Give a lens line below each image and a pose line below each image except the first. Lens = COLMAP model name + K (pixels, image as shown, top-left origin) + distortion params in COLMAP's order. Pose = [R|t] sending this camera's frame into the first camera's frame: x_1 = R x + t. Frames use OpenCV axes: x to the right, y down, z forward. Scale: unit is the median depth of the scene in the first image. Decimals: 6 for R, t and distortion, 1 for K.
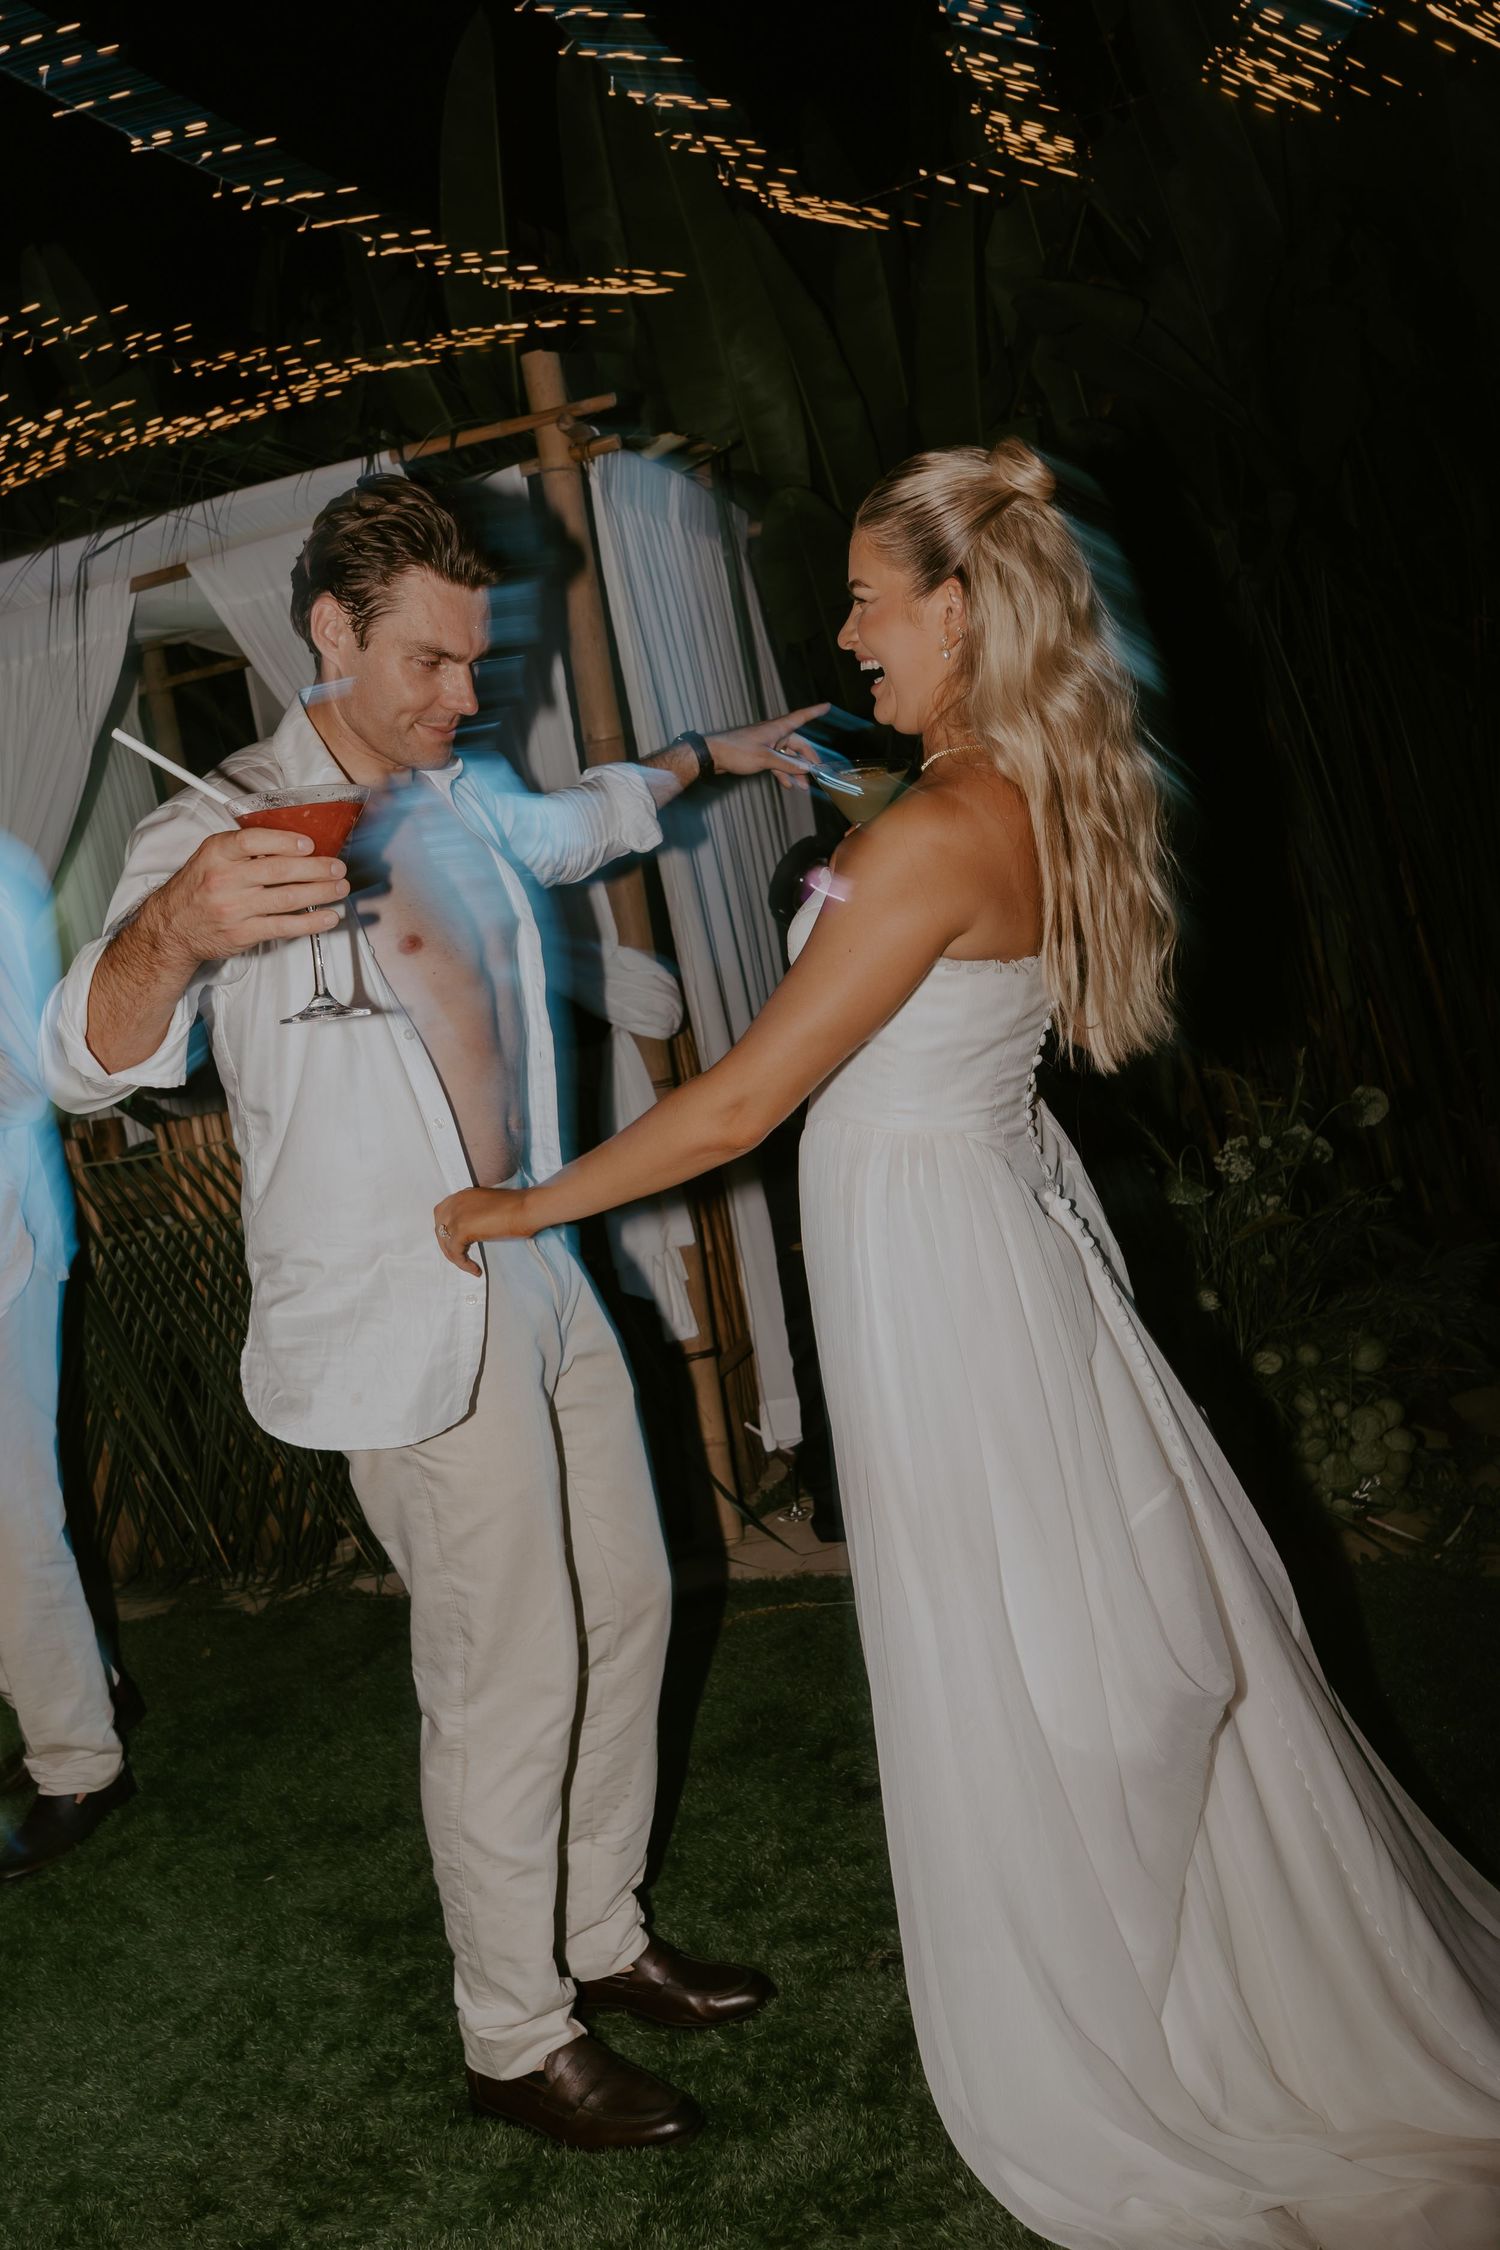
lens RADIAL K [[2159.6, 0, 746.3], [0, 2159.6, 1092.6], [0, 0, 1]] dist [-0.004637, -0.000470]
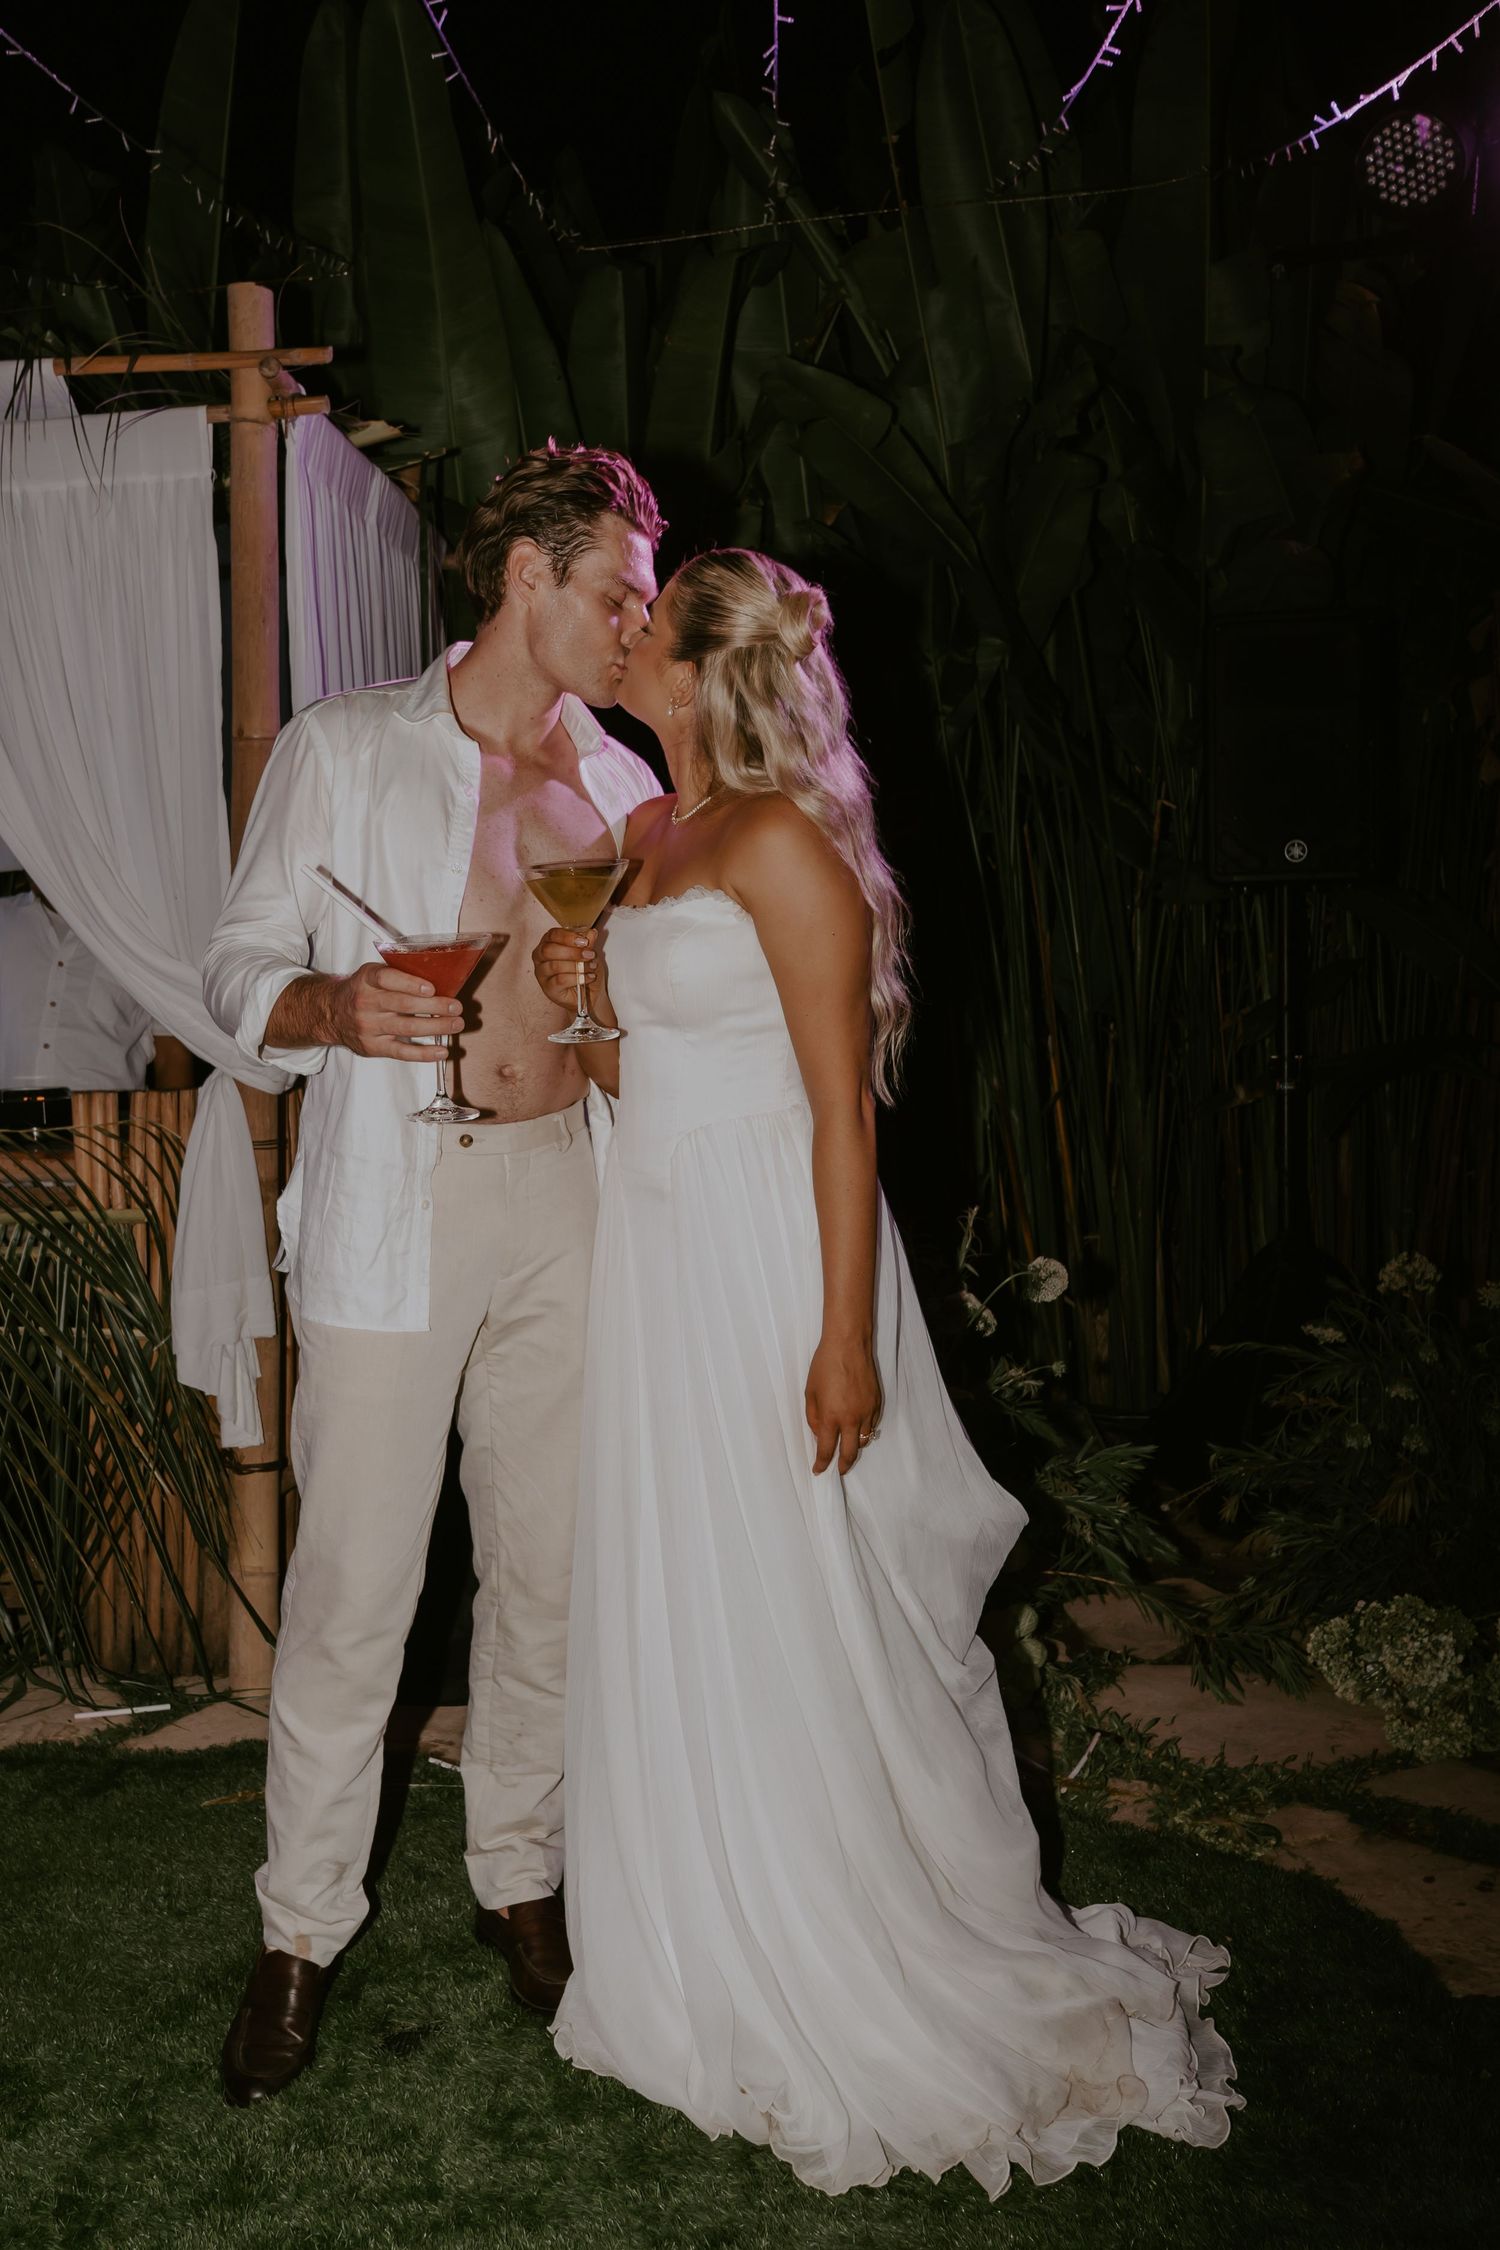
lens RADIAL K [[2159.6, 0, 746.3], [0, 2159.6, 1092.6], [0, 0, 1]] dist [-0.004637, -0.000470]
pose [[0.971403, 0.148009, 0.185658, -0.015263], [-0.137663, 0.988176, -0.067501, 0.006767], [-0.193454, 0.040013, 0.980293, 0.124740]]
